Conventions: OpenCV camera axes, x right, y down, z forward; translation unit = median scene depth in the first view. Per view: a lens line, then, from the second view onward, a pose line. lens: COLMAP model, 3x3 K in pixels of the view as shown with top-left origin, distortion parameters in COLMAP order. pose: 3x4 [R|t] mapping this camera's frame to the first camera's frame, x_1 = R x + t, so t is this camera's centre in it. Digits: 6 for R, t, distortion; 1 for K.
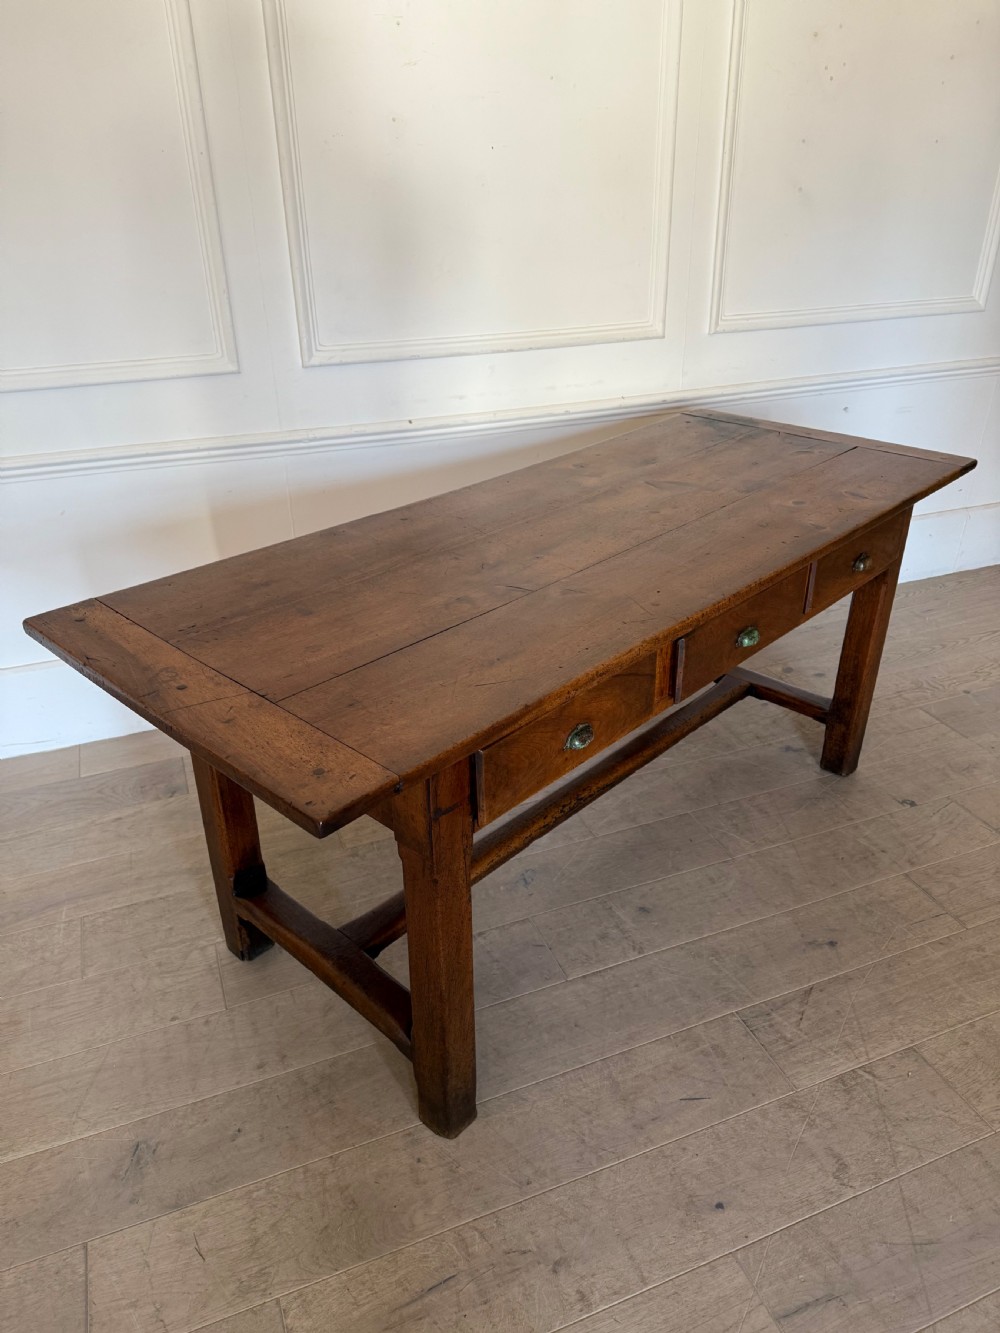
lens RADIAL K [[939.9, 0, 501.1], [0, 939.9, 670.5], [0, 0, 1]] dist [0.024756, -0.023346]
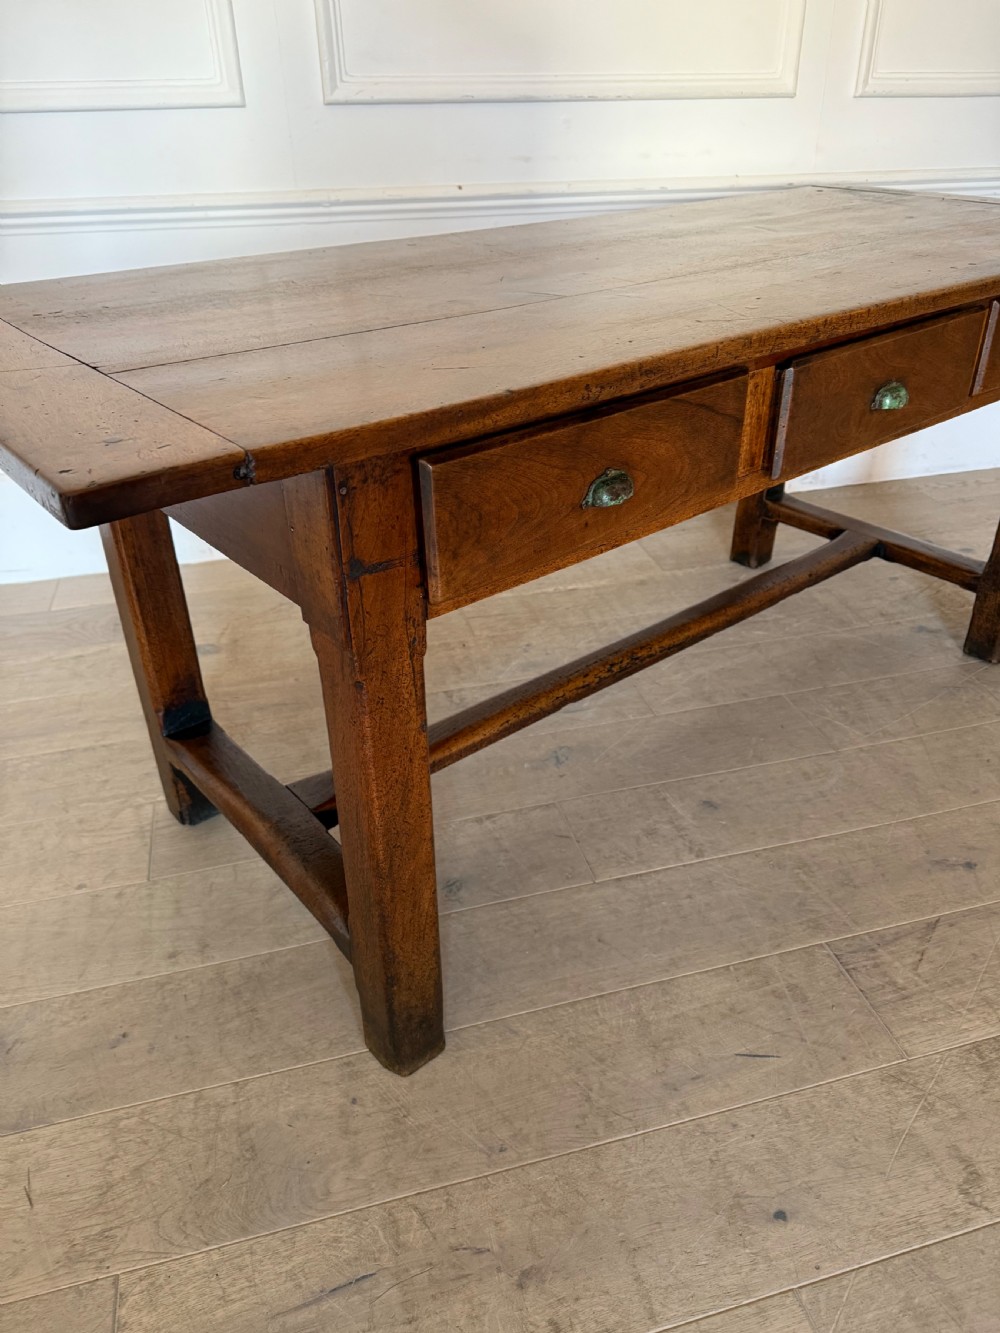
lens RADIAL K [[946.6, 0, 510.6], [0, 946.6, 659.3], [0, 0, 1]] dist [0.021627, -0.024938]
pose [[0.993533, 0.060585, -0.096025, 0.069517], [-0.055345, 0.996877, 0.056324, 0.124030], [0.099138, -0.050645, 0.993784, 0.280630]]
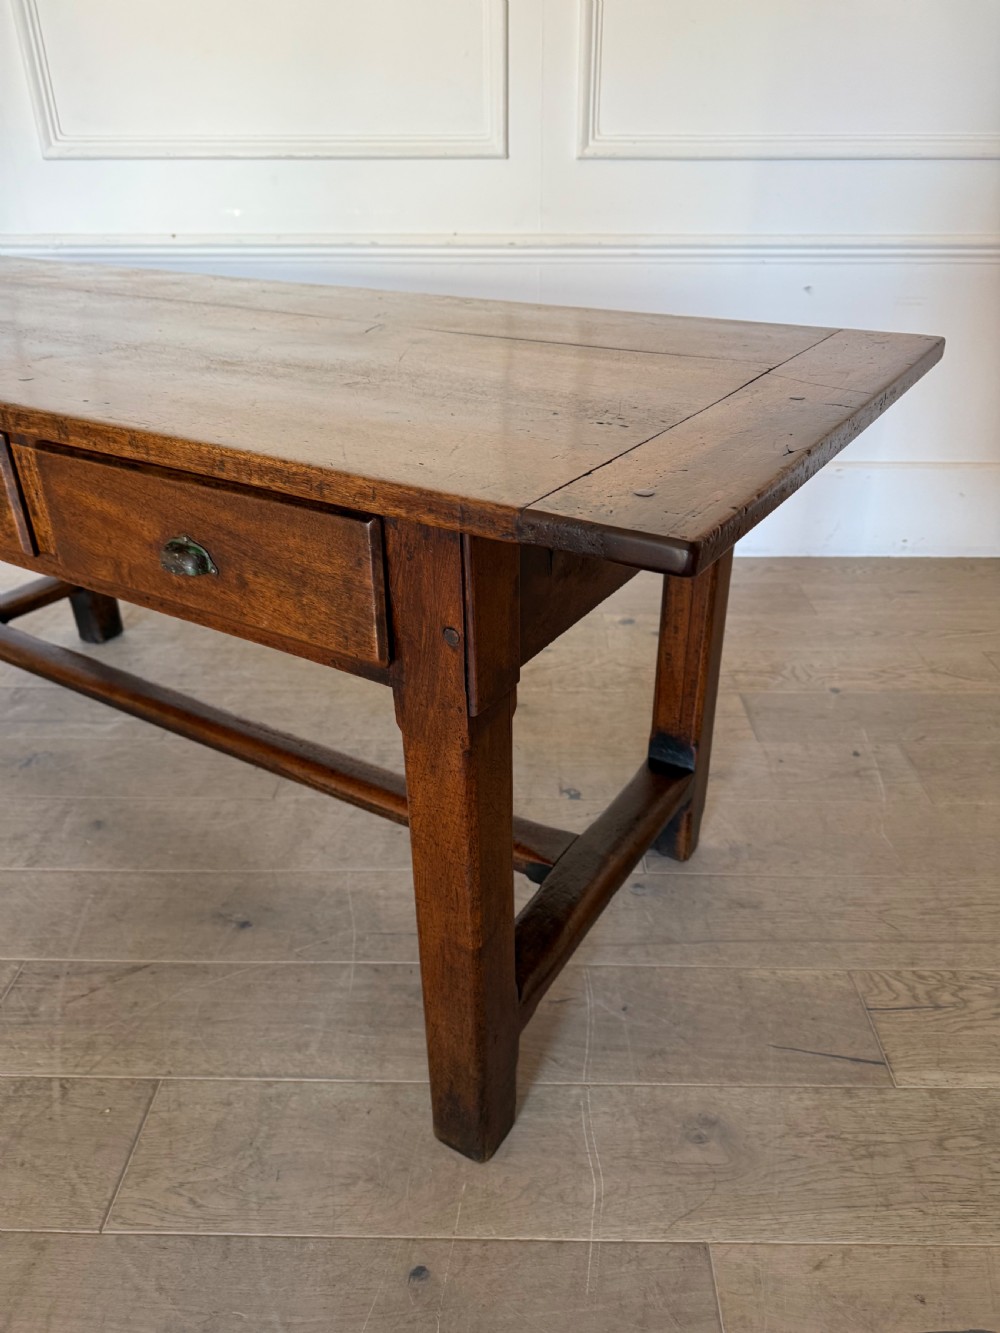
lens RADIAL K [[946.1, 0, 503.8], [0, 946.1, 667.0], [0, 0, 1]] dist [0.021891, -0.025392]
pose [[0.920884, 0.196833, -0.336495, 0.821870], [-0.191299, 0.980264, 0.049877, 0.029052], [0.339671, 0.018440, 0.940363, 0.437157]]
